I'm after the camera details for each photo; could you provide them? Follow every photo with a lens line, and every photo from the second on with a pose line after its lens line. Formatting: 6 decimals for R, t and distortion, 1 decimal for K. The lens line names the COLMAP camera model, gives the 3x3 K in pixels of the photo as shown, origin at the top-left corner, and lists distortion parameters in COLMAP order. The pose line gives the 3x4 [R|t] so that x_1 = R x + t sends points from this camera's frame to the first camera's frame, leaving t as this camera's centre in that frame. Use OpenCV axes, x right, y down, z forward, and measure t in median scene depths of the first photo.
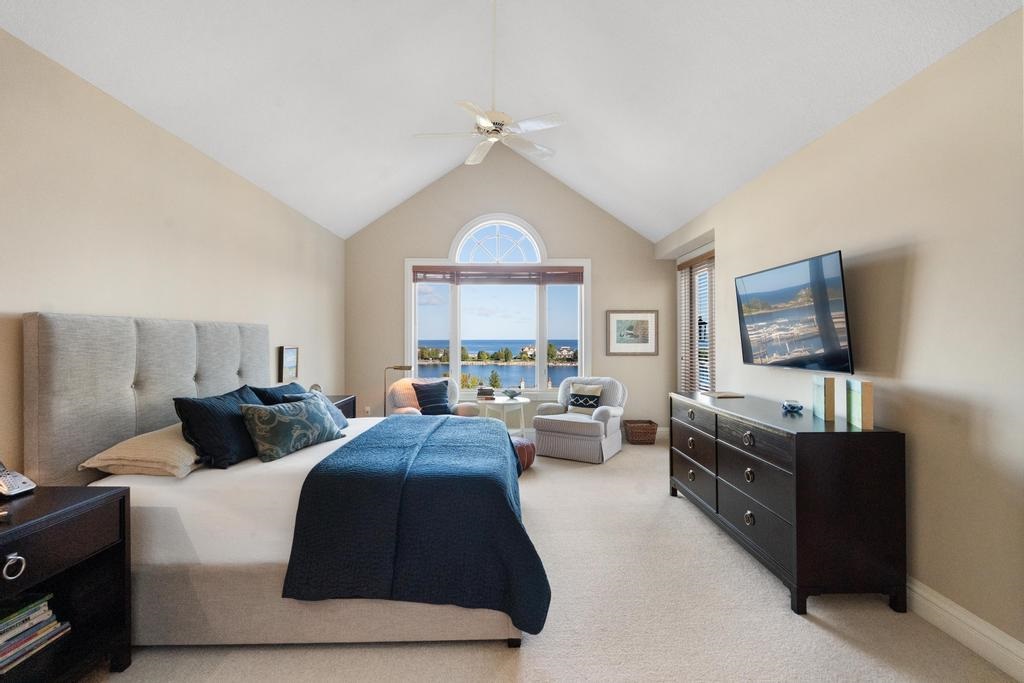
lens RADIAL K [[479.7, 0, 514.3], [0, 479.7, 337.1], [0, 0, 1]] dist [-0.001653, 0.000453]
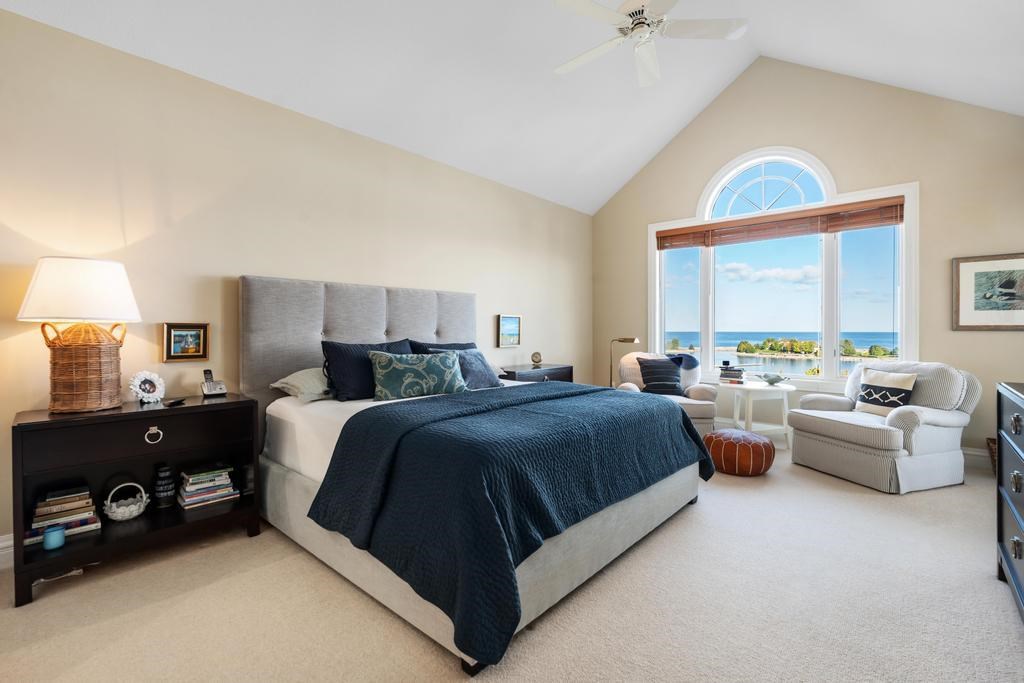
lens RADIAL K [[452.5, 0, 509.1], [0, 452.5, 334.9], [0, 0, 1]] dist [-0.004579, -0.000577]
pose [[0.731927, 0.008594, -0.681328, 0.198991], [0.000674, 0.999911, 0.013337, 0.042008], [0.681382, -0.010221, 0.731856, 0.204893]]
